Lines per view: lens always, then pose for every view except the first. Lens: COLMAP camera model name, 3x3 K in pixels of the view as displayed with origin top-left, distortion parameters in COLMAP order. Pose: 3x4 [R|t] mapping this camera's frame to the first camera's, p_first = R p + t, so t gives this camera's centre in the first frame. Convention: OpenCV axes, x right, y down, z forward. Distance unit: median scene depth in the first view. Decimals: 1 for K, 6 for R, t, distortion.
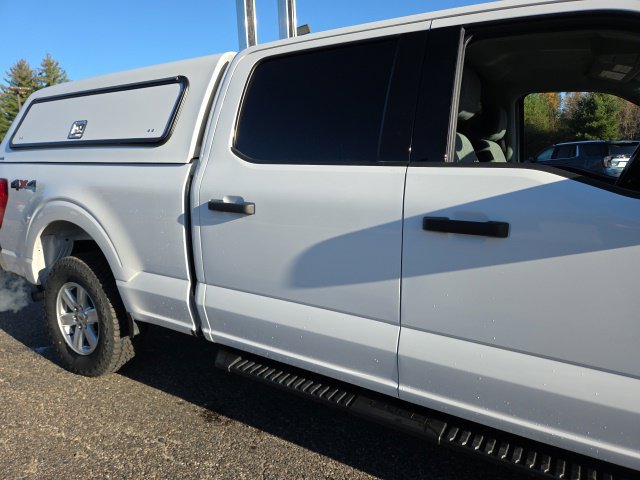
lens RADIAL K [[429.8, 0, 320.9], [0, 429.8, 236.9], [0, 0, 1]] dist [0.068116, -0.060985]
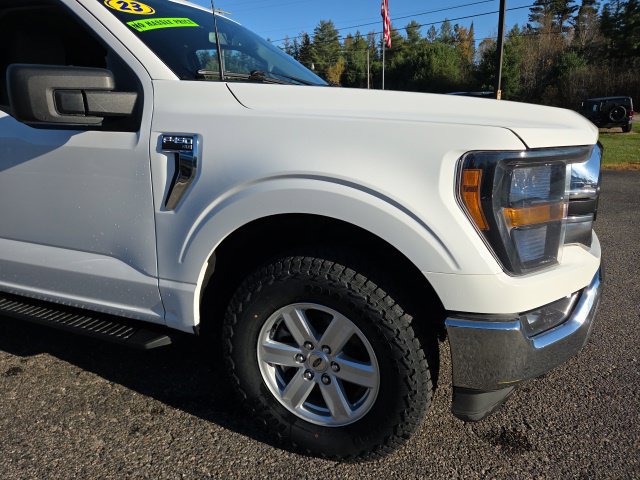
lens RADIAL K [[429.8, 0, 323.6], [0, 429.8, 242.0], [0, 0, 1]] dist [0.068116, -0.060985]
pose [[0.987679, -0.052122, 0.147561, 0.706009], [0.035074, 0.992646, 0.115865, 0.079049], [-0.152515, -0.109262, 0.982243, -0.326347]]
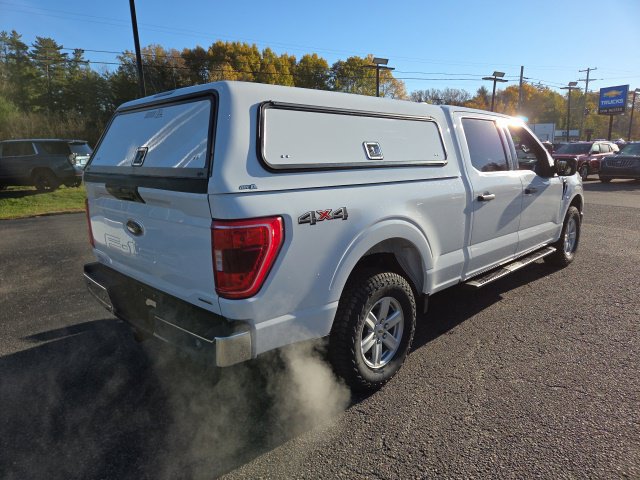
lens RADIAL K [[429.8, 0, 324.5], [0, 429.8, 236.8], [0, 0, 1]] dist [0.068116, -0.060985]
pose [[0.211375, -0.180999, 0.960500, -1.740592], [0.167374, 0.974891, 0.146877, -0.237137], [-0.962968, 0.129716, 0.236362, 0.977711]]
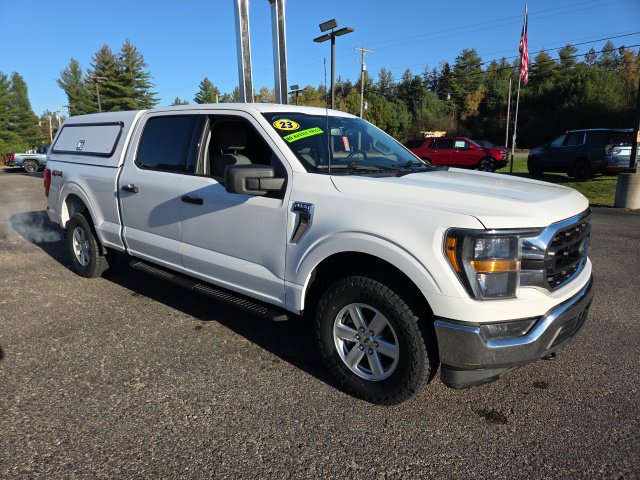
lens RADIAL K [[429.8, 0, 317.8], [0, 429.8, 235.6], [0, 0, 1]] dist [0.068116, -0.060985]
pose [[0.988355, 0.039206, -0.147027, 0.809514], [-0.032561, 0.998348, 0.047332, 0.022321], [0.148640, -0.041993, 0.987999, -0.783322]]
